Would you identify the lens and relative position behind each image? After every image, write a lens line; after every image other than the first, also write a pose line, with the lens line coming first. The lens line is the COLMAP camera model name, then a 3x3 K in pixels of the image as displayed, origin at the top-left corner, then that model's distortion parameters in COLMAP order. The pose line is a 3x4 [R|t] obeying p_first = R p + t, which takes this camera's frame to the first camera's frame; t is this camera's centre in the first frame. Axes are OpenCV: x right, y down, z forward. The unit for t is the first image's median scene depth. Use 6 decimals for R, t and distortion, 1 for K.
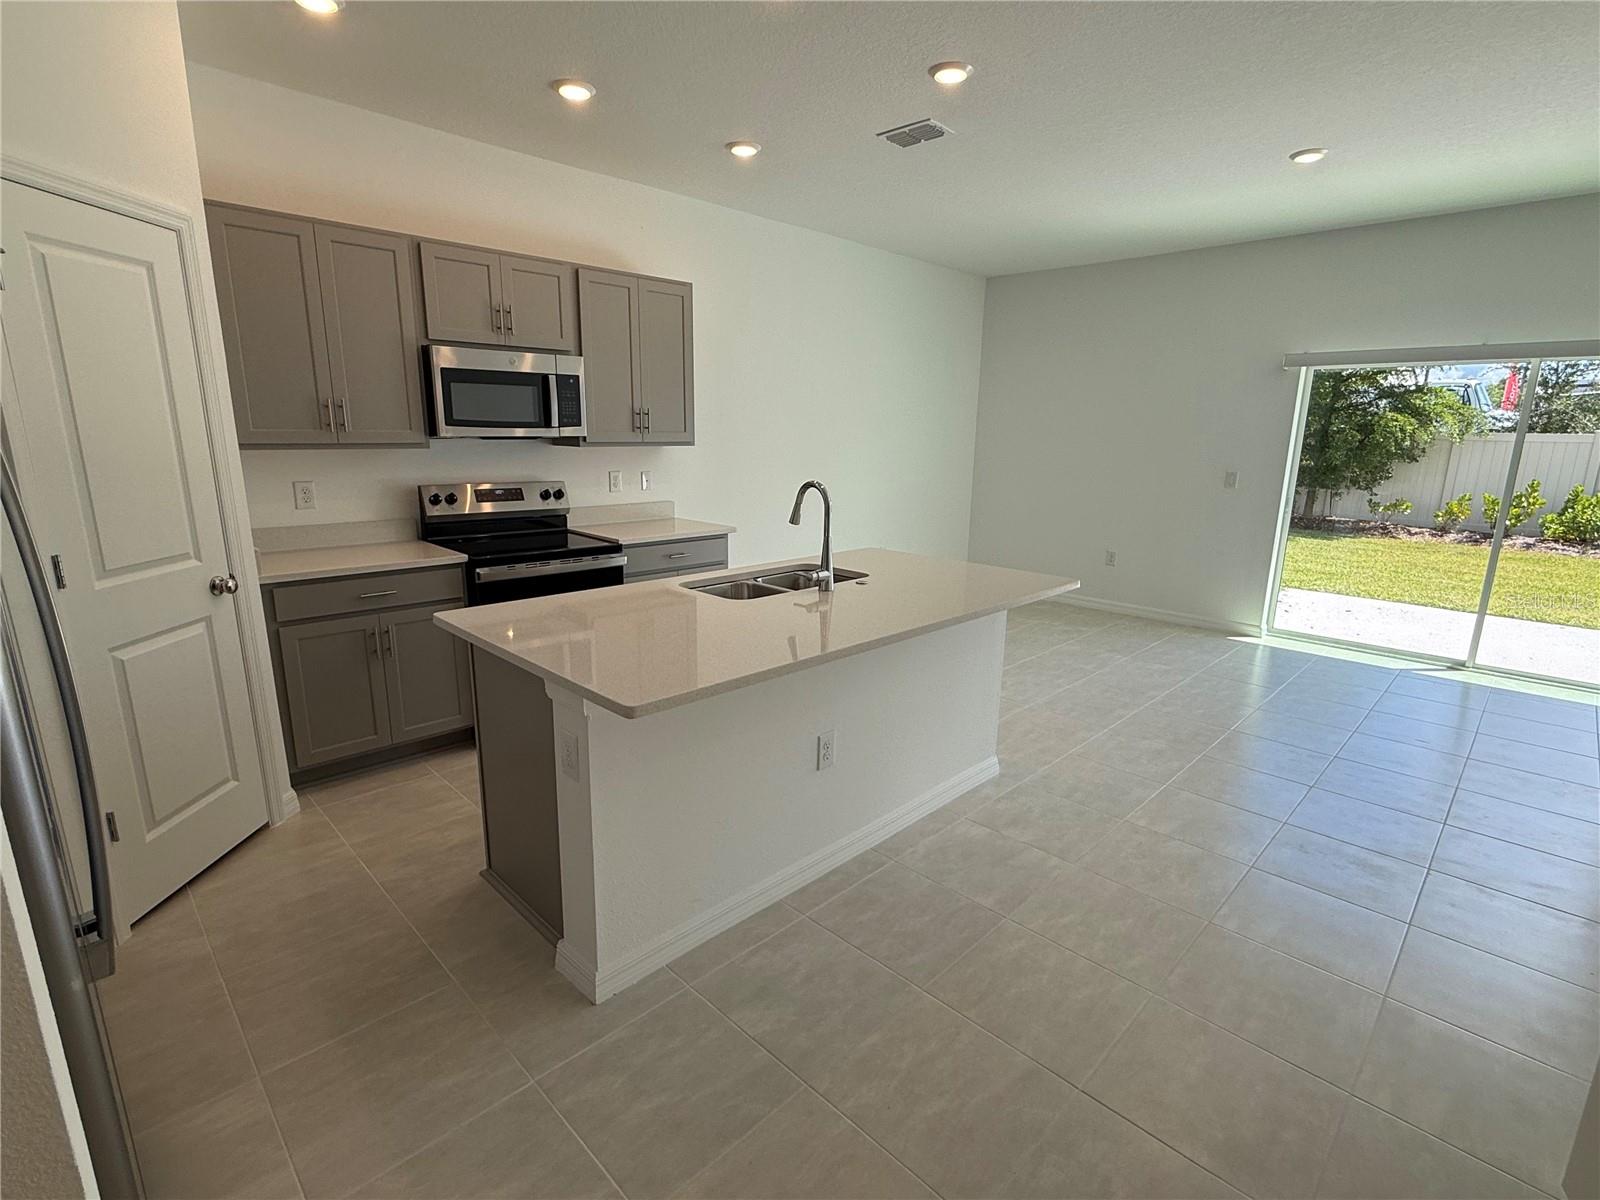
lens RADIAL K [[765.6, 0, 800.0], [0, 765.6, 600.0], [0, 0, 1]] dist [-0.001010, 0.000013]
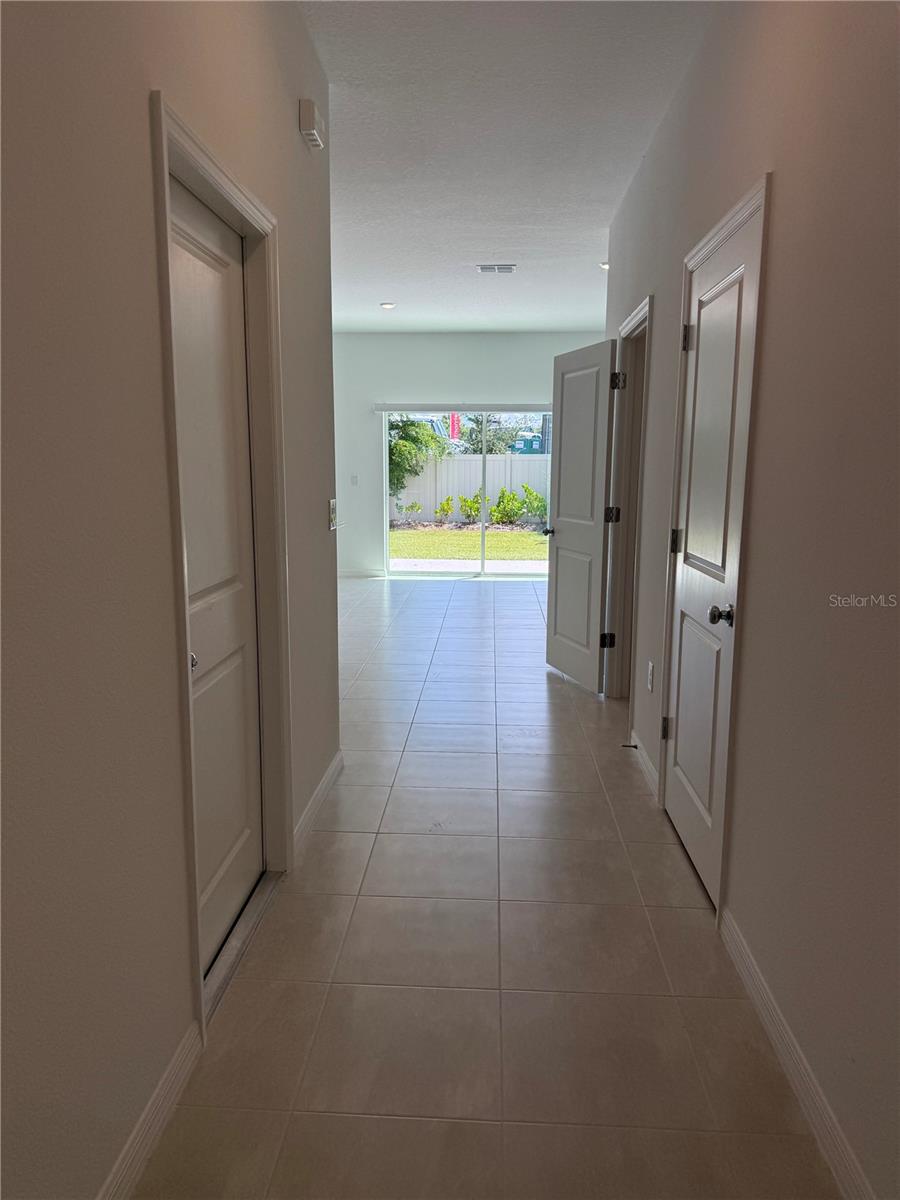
lens RADIAL K [[851.0, 0, 450.0], [0, 851.0, 600.0], [0, 0, 1]] dist [0.096692, 0.000150]
pose [[0.741499, -0.118364, 0.660431, -0.762527], [0.154974, 0.987914, 0.003060, 0.177007], [-0.652811, 0.100080, 0.750880, -0.678557]]
